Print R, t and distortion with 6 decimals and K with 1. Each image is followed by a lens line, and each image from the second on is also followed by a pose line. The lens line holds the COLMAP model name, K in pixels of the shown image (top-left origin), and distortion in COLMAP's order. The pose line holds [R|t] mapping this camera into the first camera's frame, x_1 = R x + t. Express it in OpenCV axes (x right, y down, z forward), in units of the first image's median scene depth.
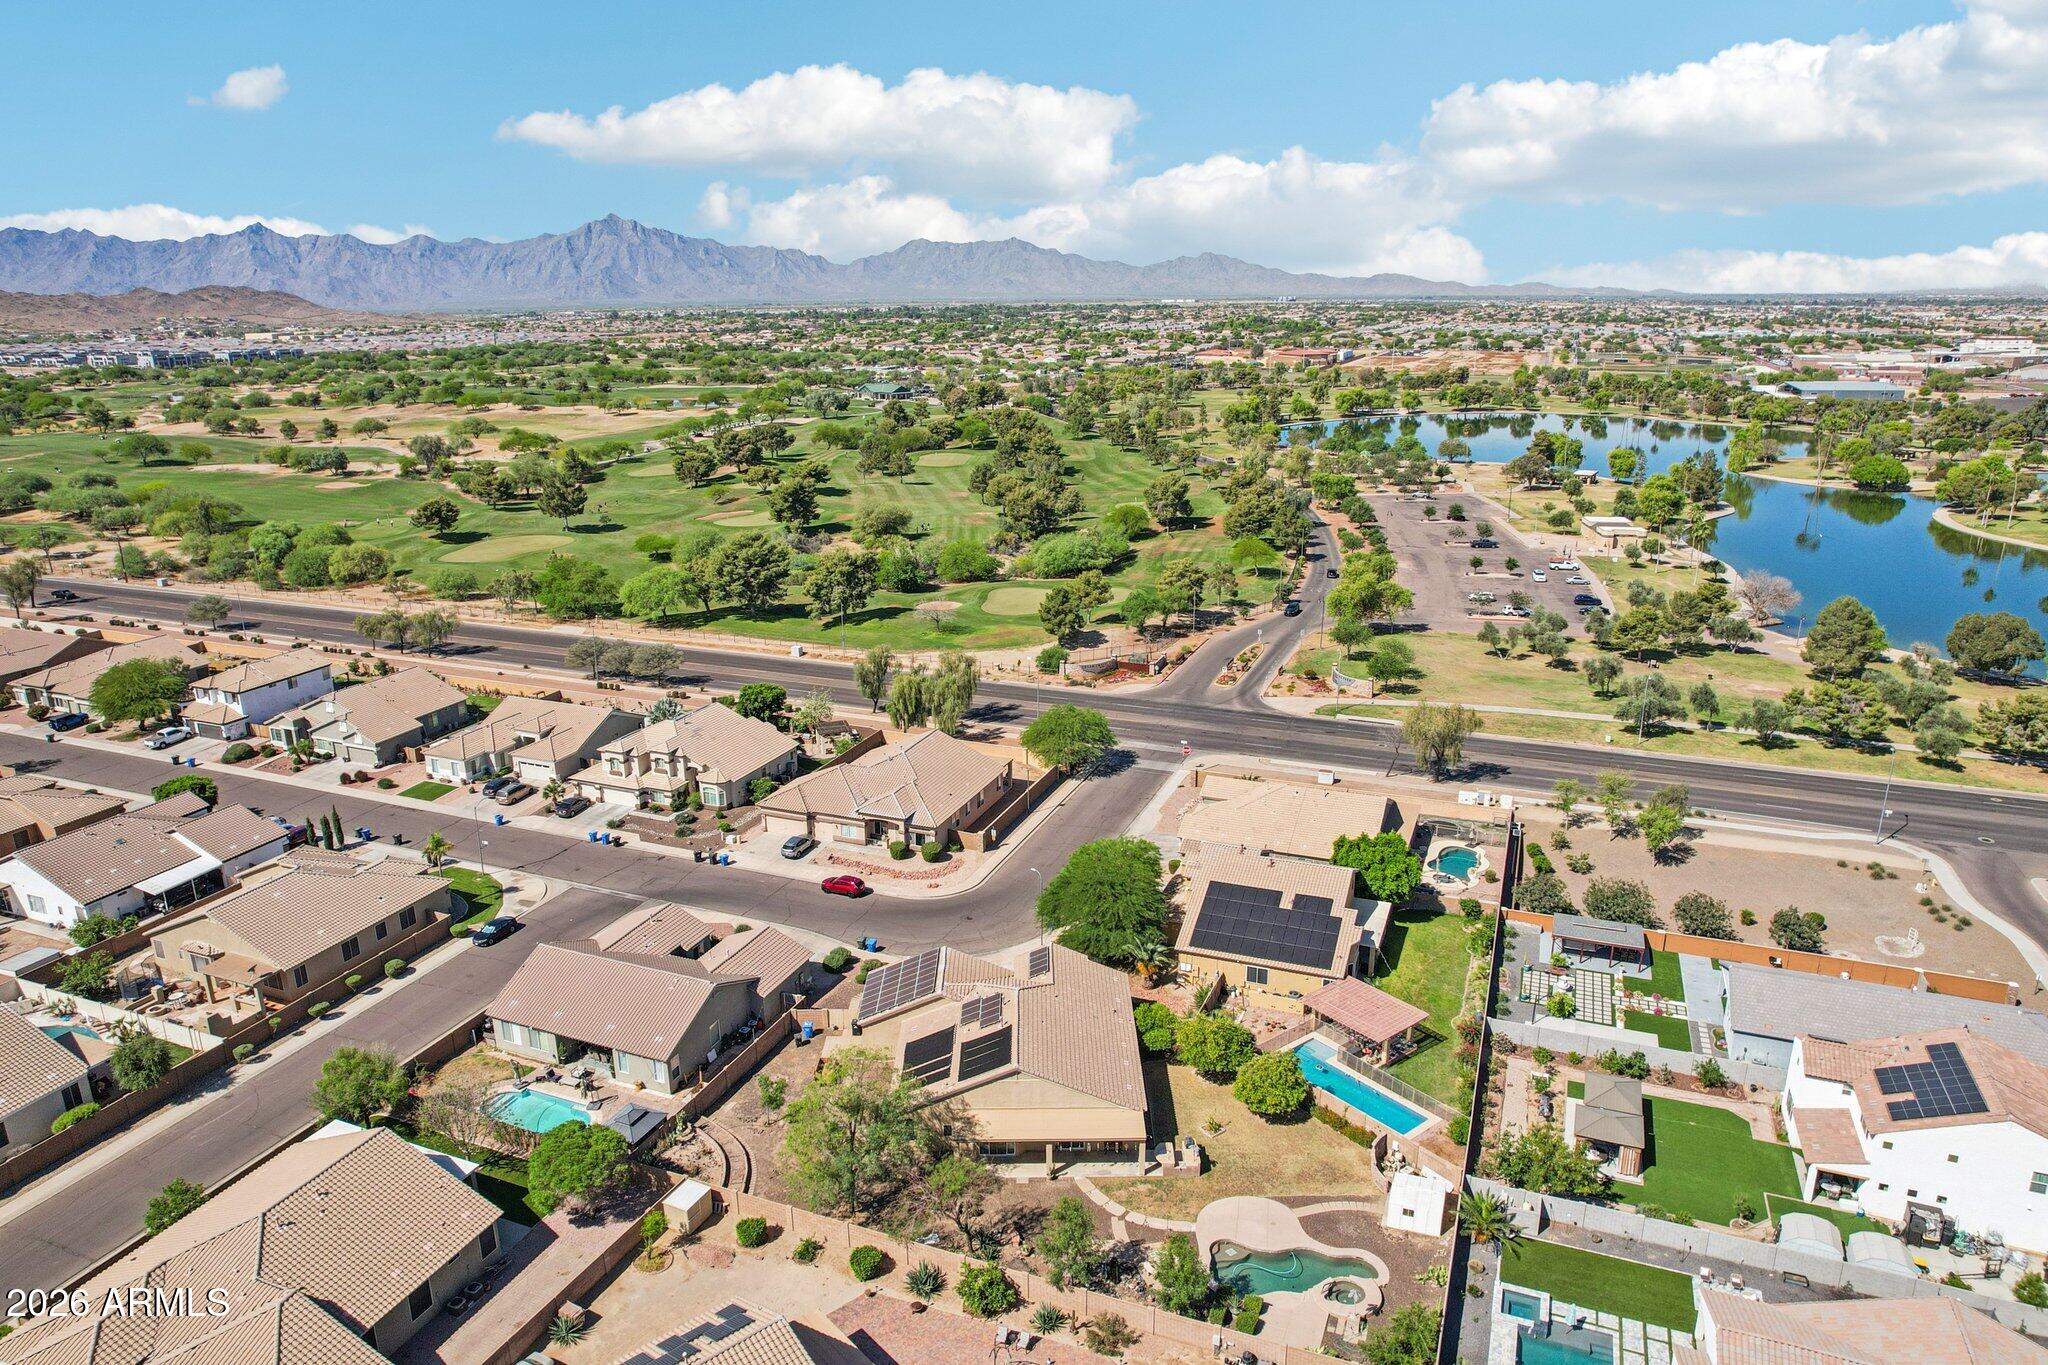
lens RADIAL K [[1319.7, 0, 1030.8], [0, 1319.7, 686.3], [0, 0, 1]] dist [-0.062147, 0.051923]
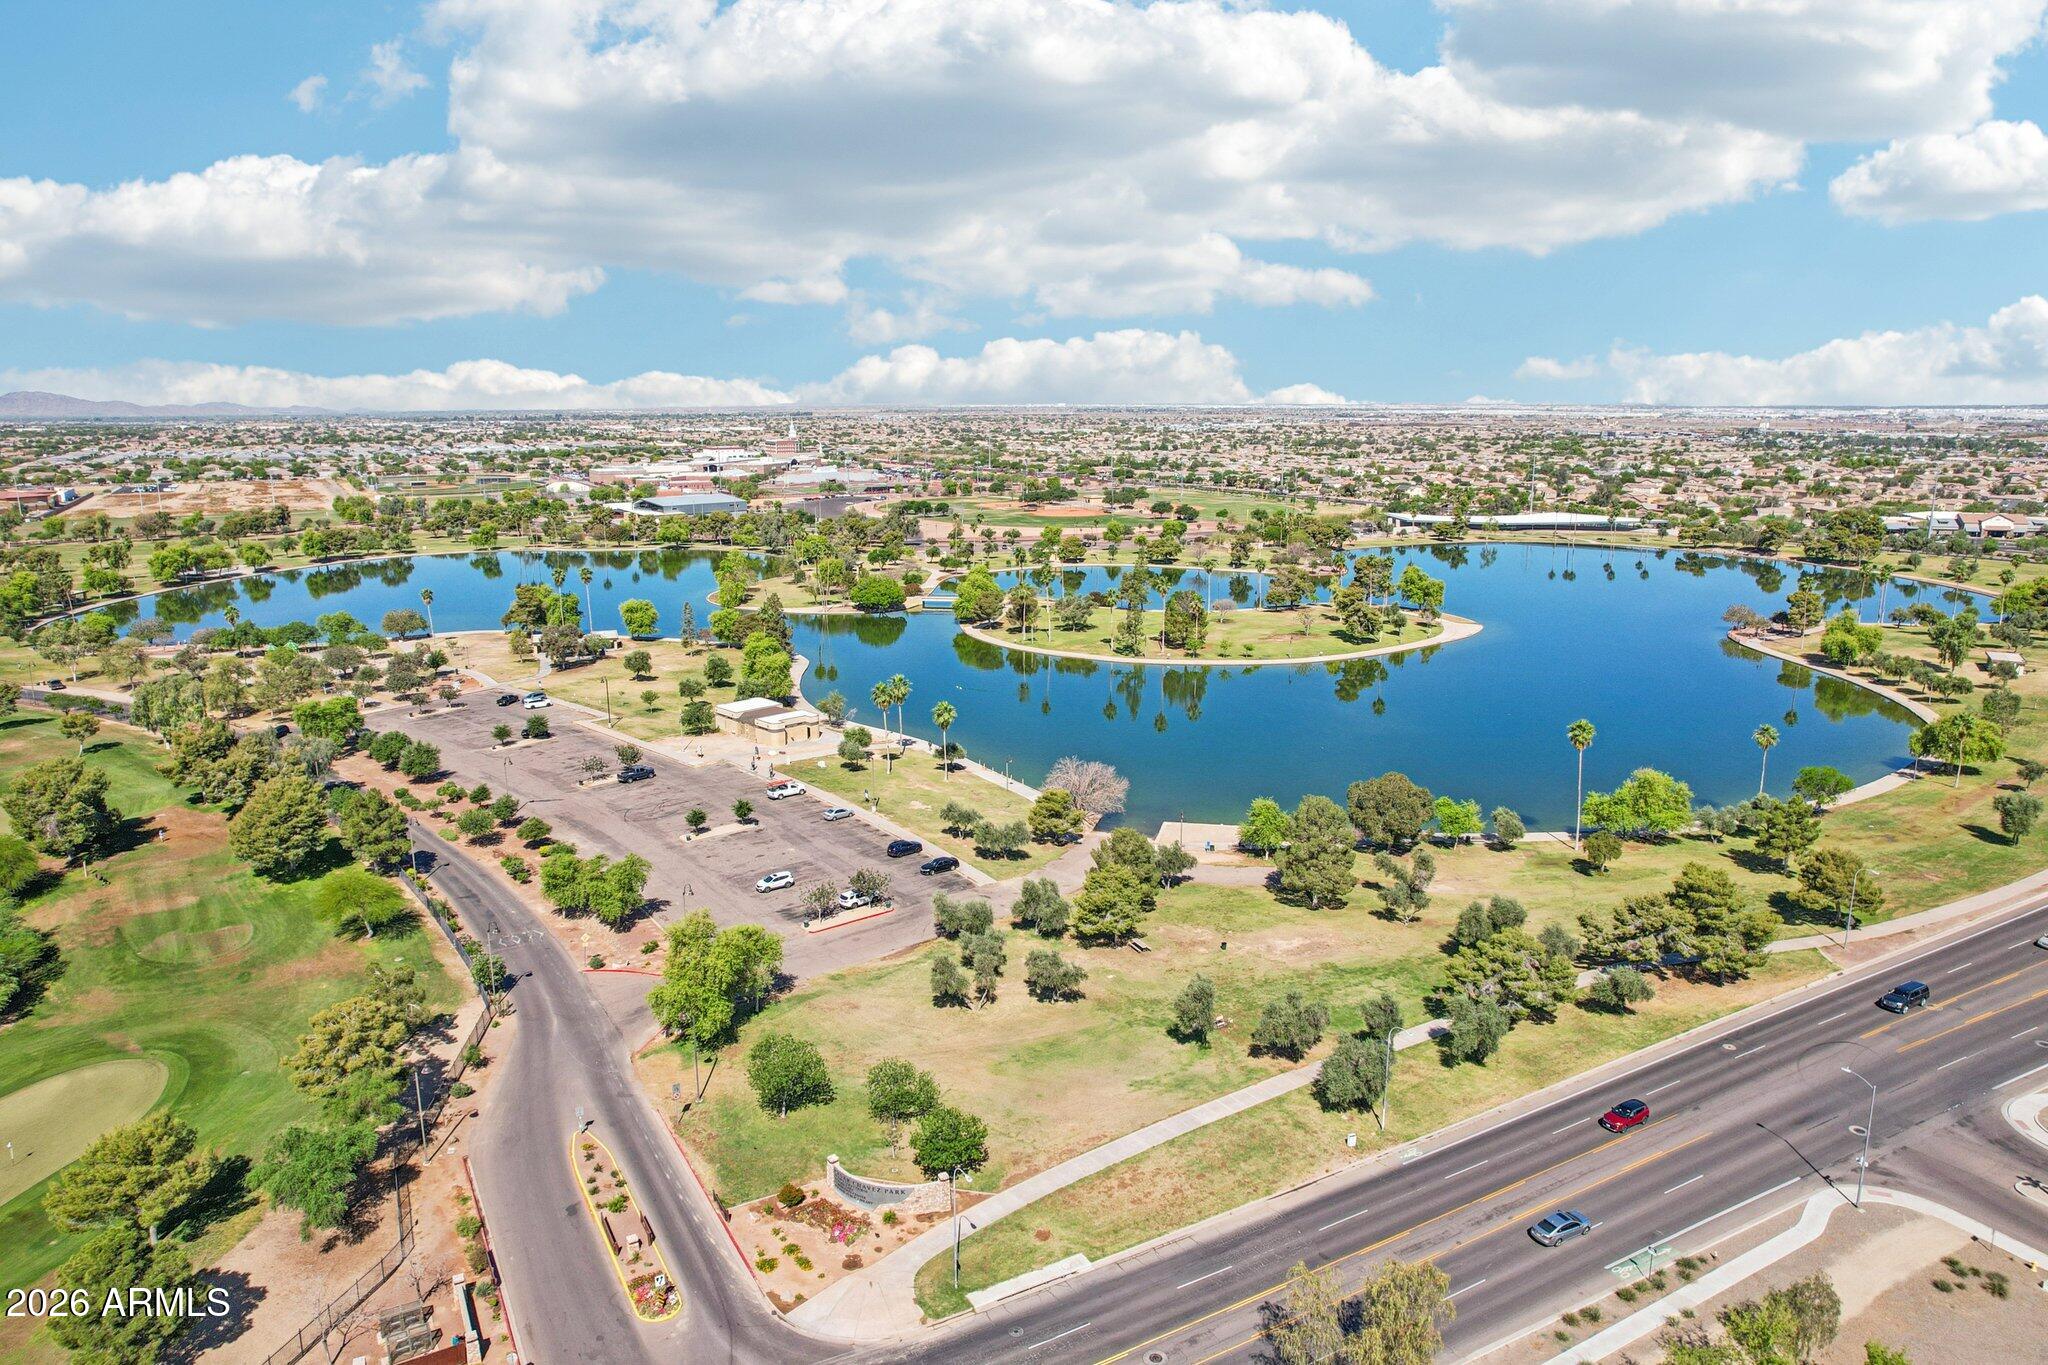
lens RADIAL K [[1319.7, 0, 1019.7], [0, 1319.7, 684.6], [0, 0, 1]] dist [-0.062147, 0.051923]
pose [[0.620952, -0.158809, 0.767592, -0.040028], [0.223755, 0.974428, 0.020593, -0.094696], [-0.751233, 0.158965, 0.640608, 0.302428]]
